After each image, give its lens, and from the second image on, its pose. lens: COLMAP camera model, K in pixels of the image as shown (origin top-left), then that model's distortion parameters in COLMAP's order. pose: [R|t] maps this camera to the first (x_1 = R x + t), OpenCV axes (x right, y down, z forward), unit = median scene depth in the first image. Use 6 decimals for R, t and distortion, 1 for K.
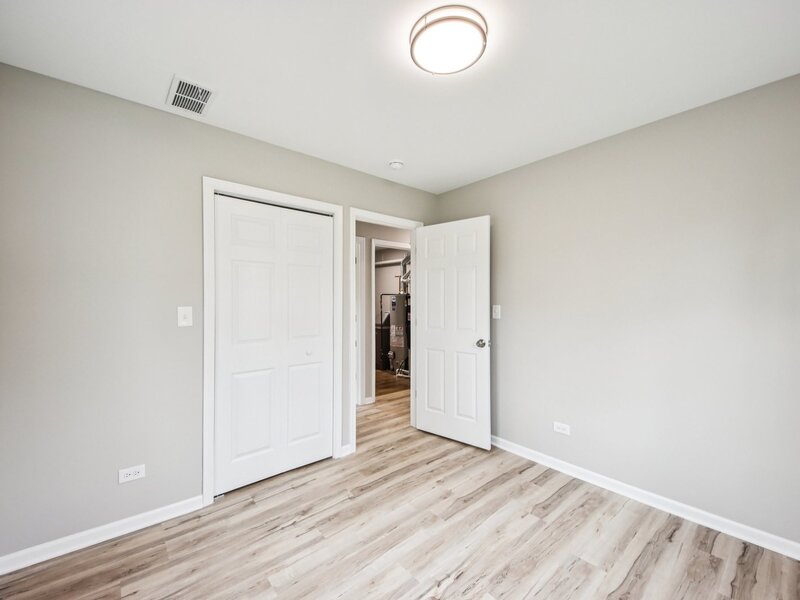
lens RADIAL K [[334.2, 0, 396.8], [0, 334.2, 298.0], [0, 0, 1]] dist [0.061832, -0.029193]
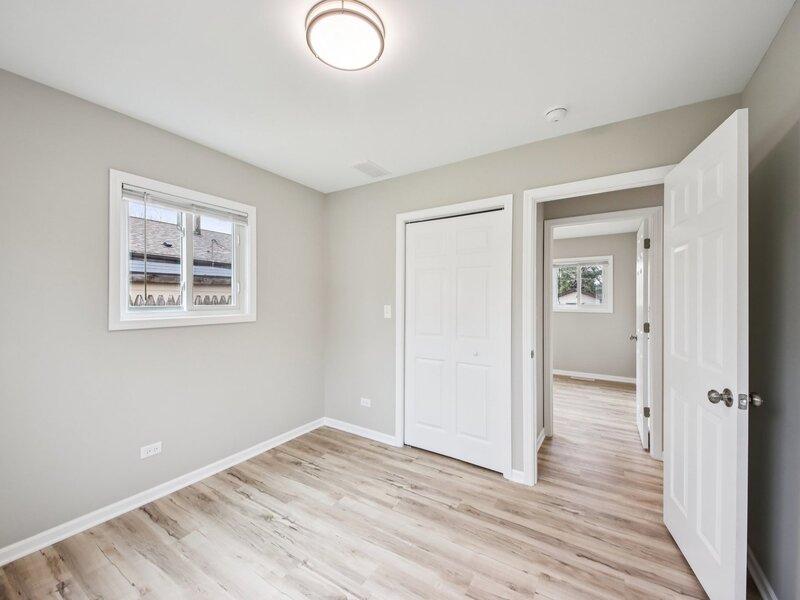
lens RADIAL K [[334.2, 0, 396.8], [0, 334.2, 298.0], [0, 0, 1]] dist [0.061832, -0.029193]
pose [[0.291128, -0.004915, -0.956671, 0.795893], [0.000689, 0.999988, -0.004928, 0.002612], [0.956684, 0.000776, 0.291128, 0.612070]]
